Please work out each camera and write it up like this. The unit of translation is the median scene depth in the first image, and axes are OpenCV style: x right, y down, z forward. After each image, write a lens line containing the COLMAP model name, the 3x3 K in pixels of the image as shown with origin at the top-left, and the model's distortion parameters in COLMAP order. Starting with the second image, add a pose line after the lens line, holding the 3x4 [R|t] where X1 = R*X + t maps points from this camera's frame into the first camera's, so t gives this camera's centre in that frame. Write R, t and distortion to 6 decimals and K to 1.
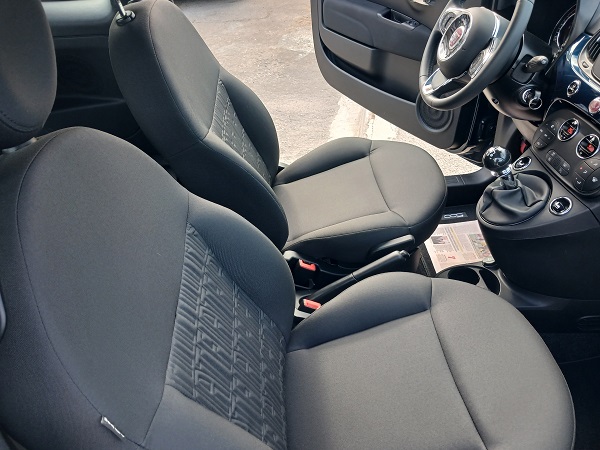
lens RADIAL K [[480.7, 0, 307.2], [0, 480.7, 225.7], [0, 0, 1]] dist [-0.009767, 0.000247]
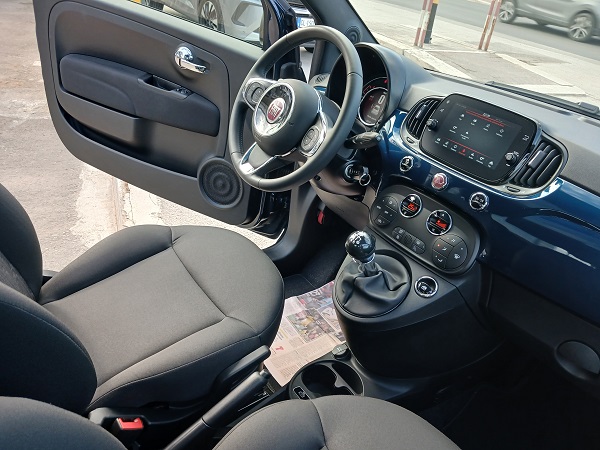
lens RADIAL K [[473.2, 0, 310.7], [0, 473.2, 224.3], [0, 0, 1]] dist [0.139388, -0.234024]
pose [[0.852841, -0.097584, 0.512972, -0.100226], [0.164604, 0.982537, -0.086750, -0.090358], [-0.495548, 0.158421, 0.854011, 0.226830]]
